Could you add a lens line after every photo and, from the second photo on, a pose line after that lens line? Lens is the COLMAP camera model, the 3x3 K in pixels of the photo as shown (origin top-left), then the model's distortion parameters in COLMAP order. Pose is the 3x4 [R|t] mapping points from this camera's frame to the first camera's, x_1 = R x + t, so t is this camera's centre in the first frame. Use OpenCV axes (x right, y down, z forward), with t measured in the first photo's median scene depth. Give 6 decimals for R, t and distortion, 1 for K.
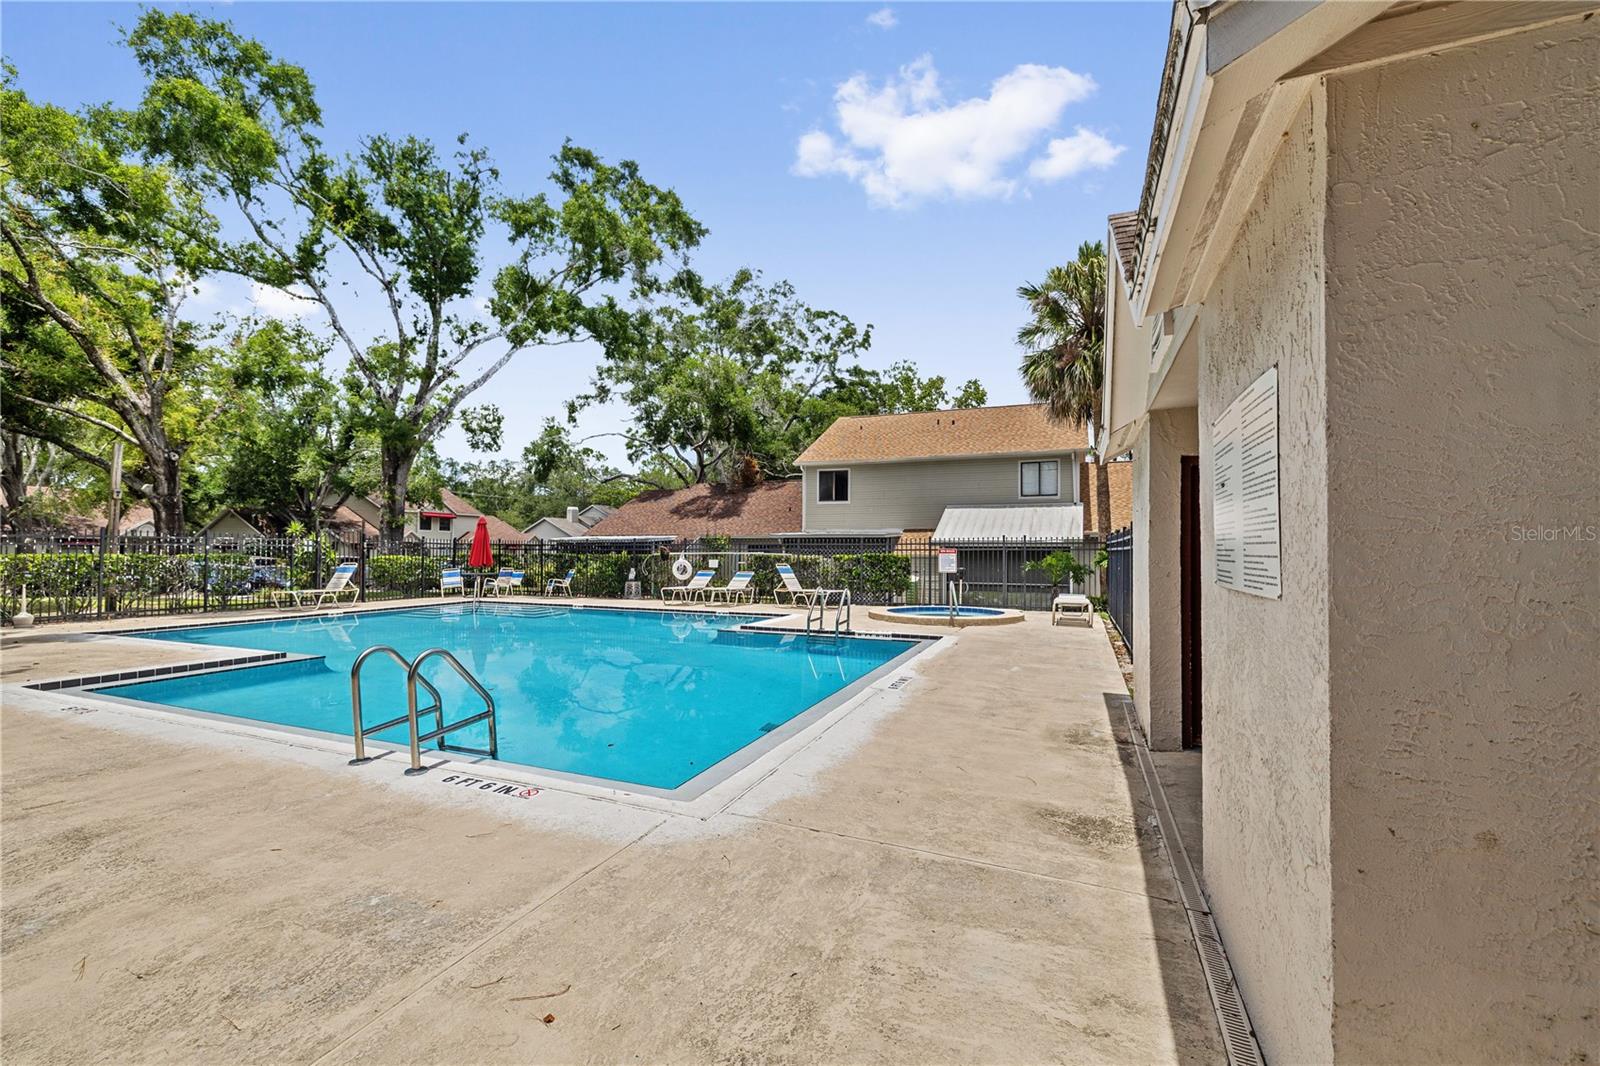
lens RADIAL K [[668.0, 0, 803.0], [0, 668.0, 525.3], [0, 0, 1]] dist [0.000358, 0.000044]
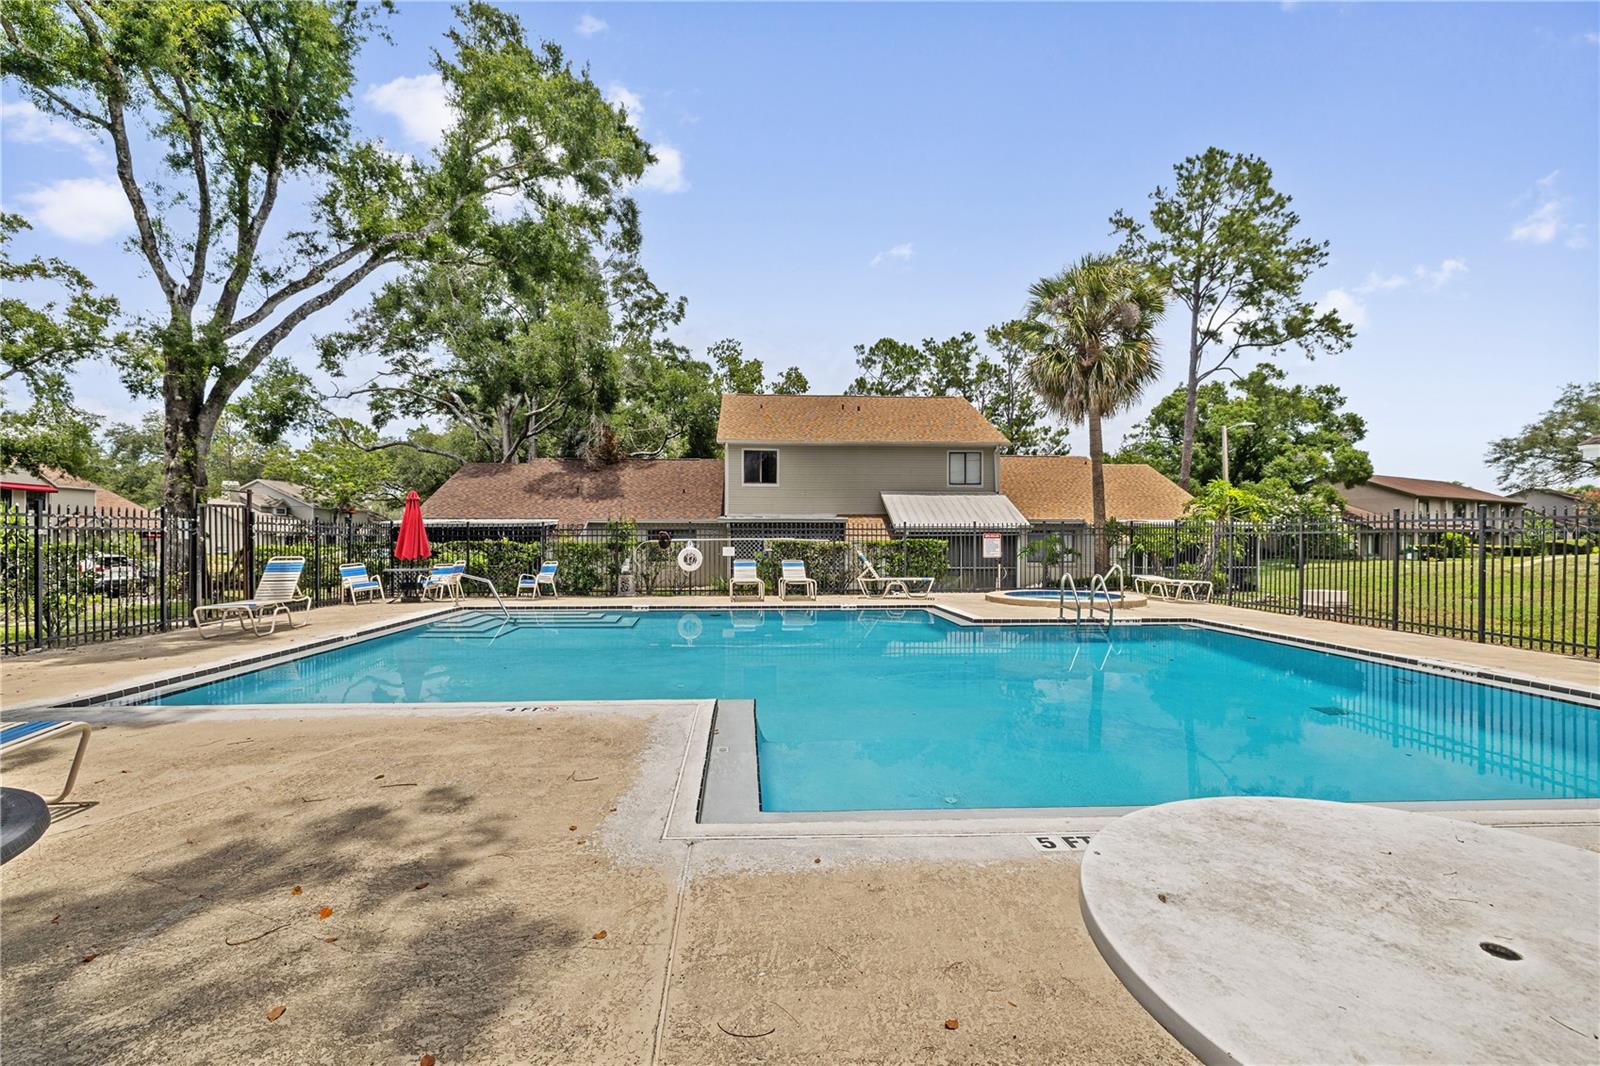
lens RADIAL K [[682.7, 0, 783.9], [0, 682.7, 523.0], [0, 0, 1]] dist [0.000412, 0.000014]
pose [[0.905957, 0.006746, 0.423317, -0.353748], [-0.013070, 0.999842, 0.012040, 0.007282], [-0.423168, -0.016441, 0.905902, 0.142690]]
